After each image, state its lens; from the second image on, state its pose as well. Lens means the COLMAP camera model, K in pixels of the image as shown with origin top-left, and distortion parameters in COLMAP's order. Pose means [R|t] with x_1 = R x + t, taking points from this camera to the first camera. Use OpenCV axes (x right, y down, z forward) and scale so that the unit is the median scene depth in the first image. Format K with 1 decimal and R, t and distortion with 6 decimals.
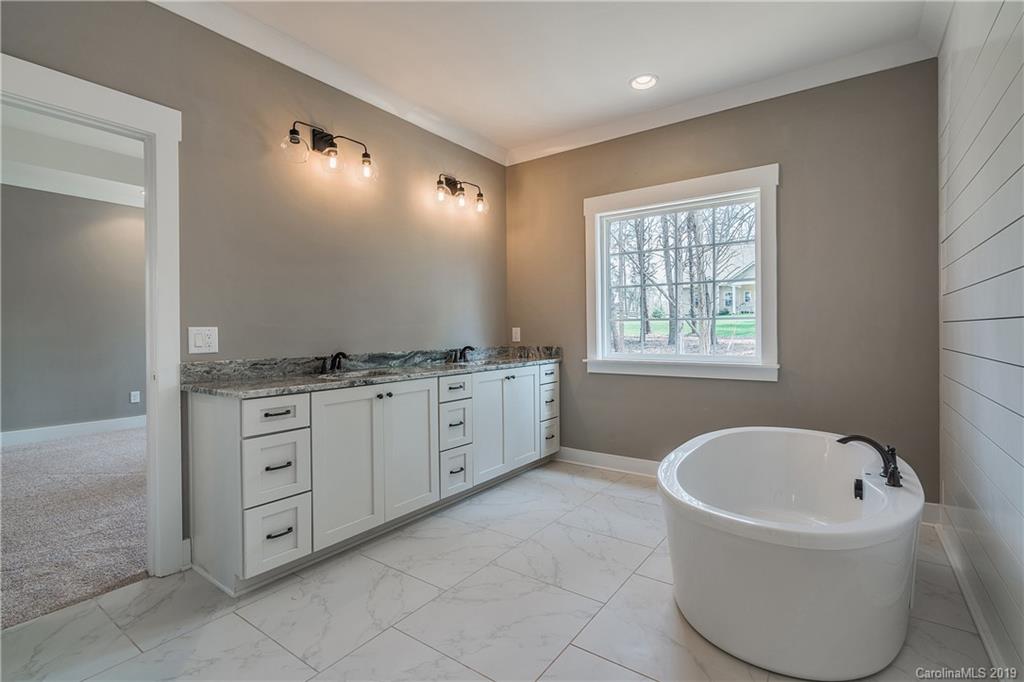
lens RADIAL K [[465.7, 0, 508.7], [0, 465.7, 340.0], [0, 0, 1]] dist [-0.003790, 0.001075]
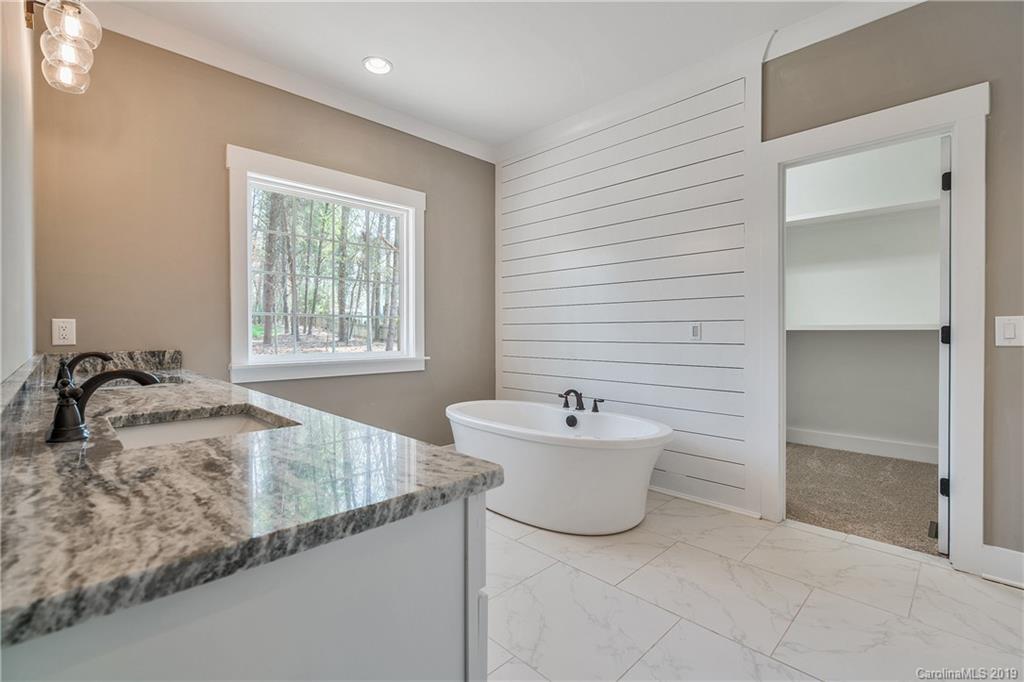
lens RADIAL K [[465.7, 0, 506.9], [0, 465.7, 335.2], [0, 0, 1]] dist [-0.003790, 0.001075]
pose [[0.175344, 0.002659, 0.984504, -0.490995], [0.021301, 0.999752, -0.006494, 0.007892], [-0.984277, 0.022110, 0.175244, 0.476305]]
